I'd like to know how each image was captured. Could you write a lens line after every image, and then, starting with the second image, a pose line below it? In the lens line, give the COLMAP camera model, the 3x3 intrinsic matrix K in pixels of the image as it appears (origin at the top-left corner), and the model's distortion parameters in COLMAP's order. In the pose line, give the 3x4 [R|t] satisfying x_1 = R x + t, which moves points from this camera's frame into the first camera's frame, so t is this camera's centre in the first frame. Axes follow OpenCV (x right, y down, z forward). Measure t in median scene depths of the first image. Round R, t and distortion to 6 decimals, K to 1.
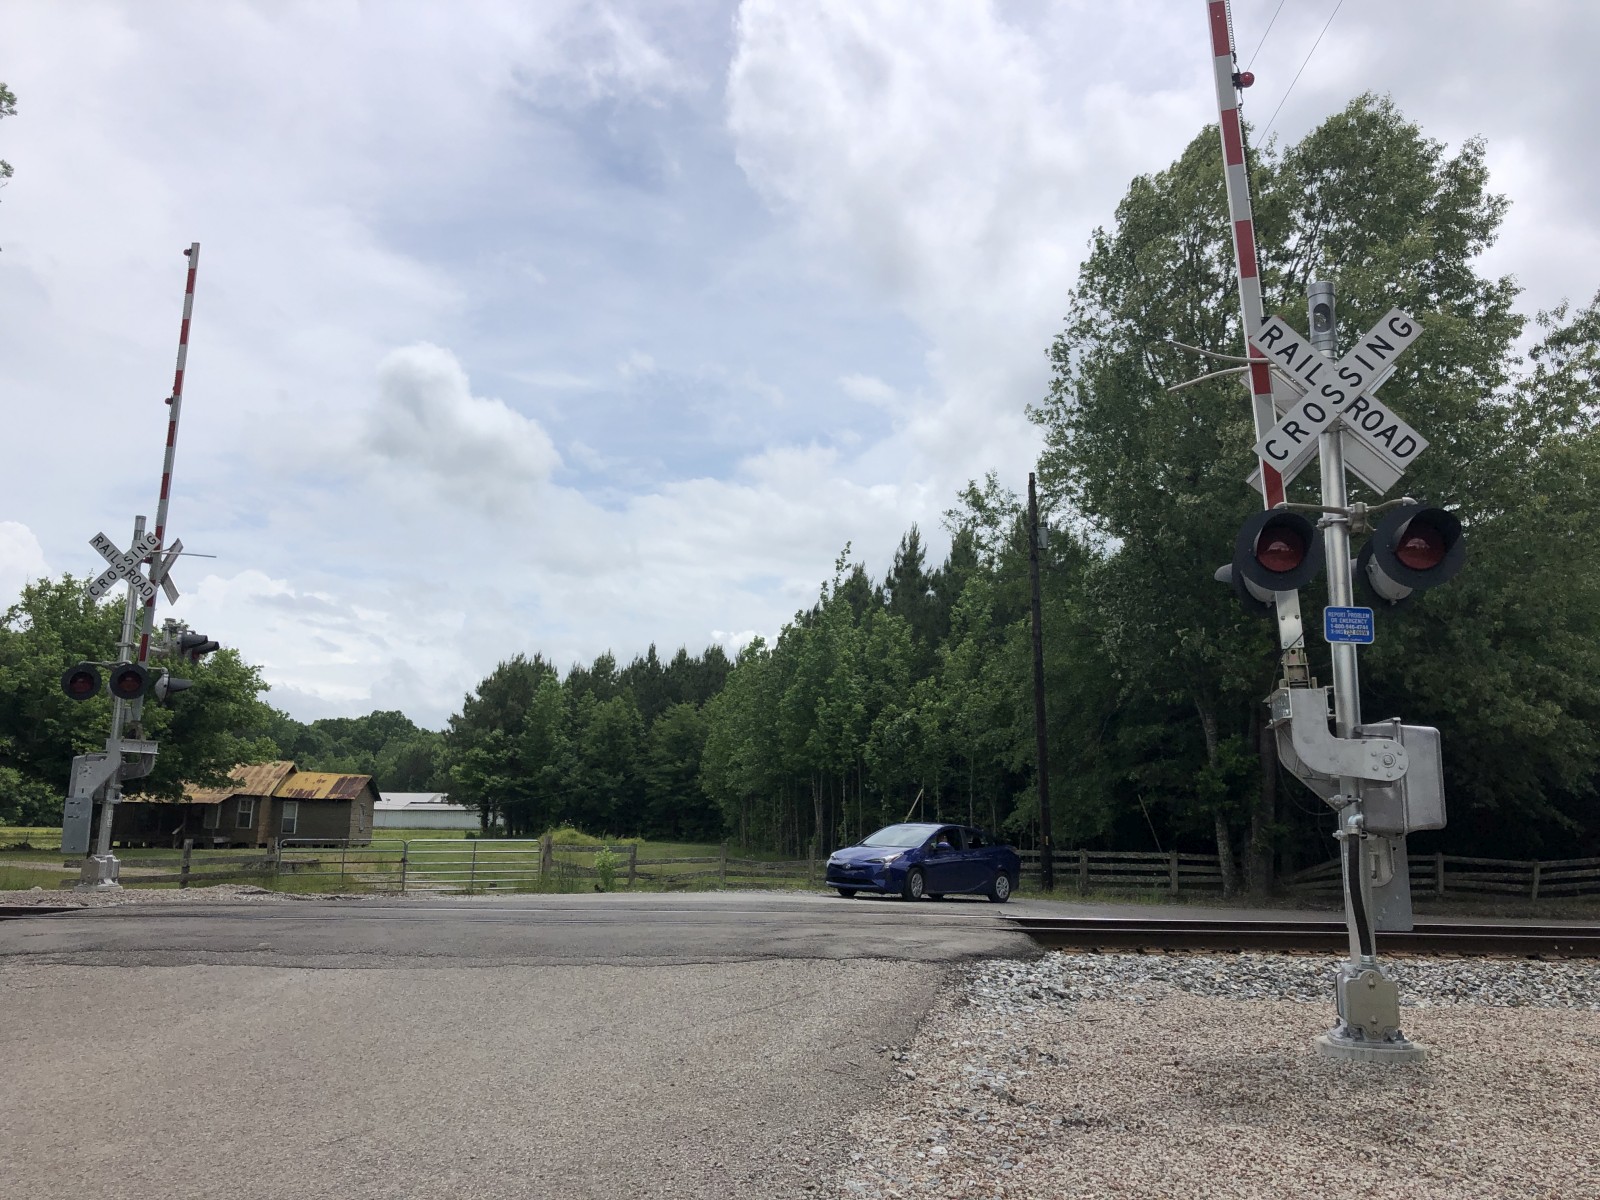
lens RADIAL K [[1306.5, 0, 802.6], [0, 1306.5, 547.4], [0, 0, 1]] dist [0.030056, -0.004224]
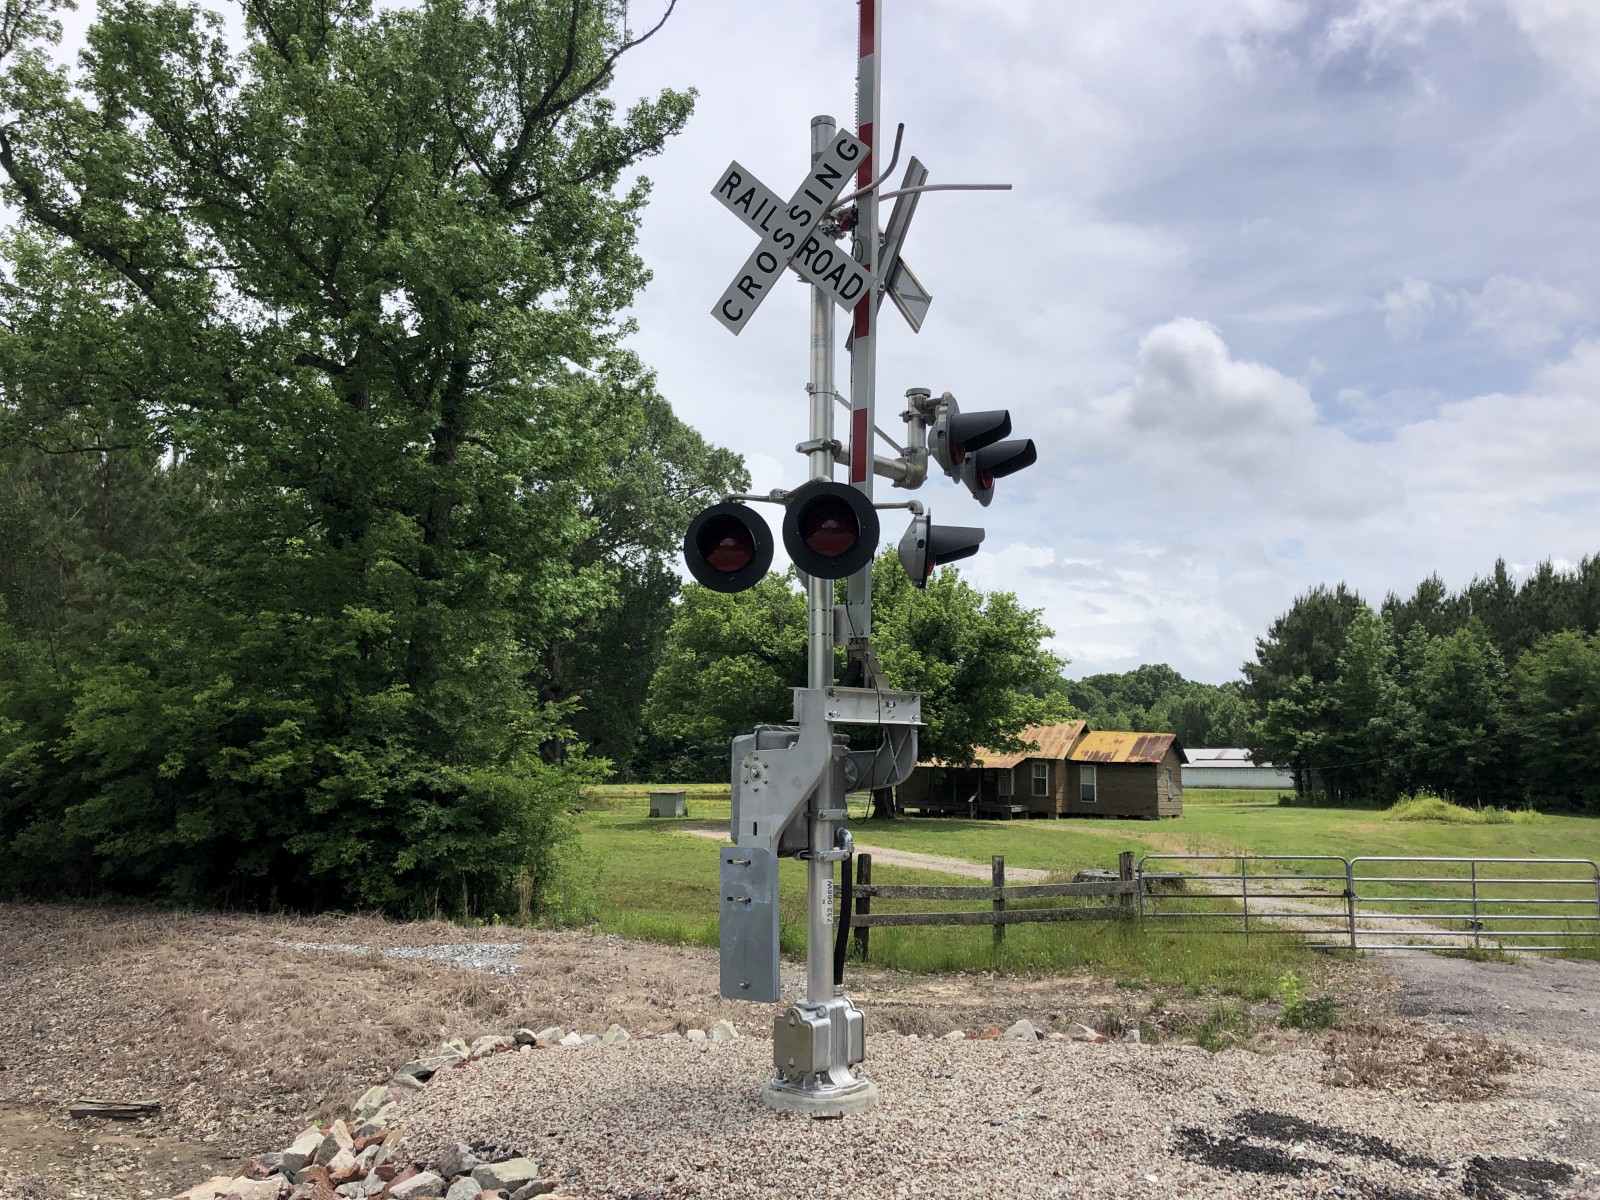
lens RADIAL K [[1296.3, 0, 800.0], [0, 1296.3, 600.0], [0, 0, 1]] dist [-0.006253, -0.011022]
pose [[0.845501, -0.071600, -0.529151, -0.150628], [0.110223, 0.993030, 0.041751, 0.047918], [0.522473, -0.093625, 0.847500, 0.314172]]
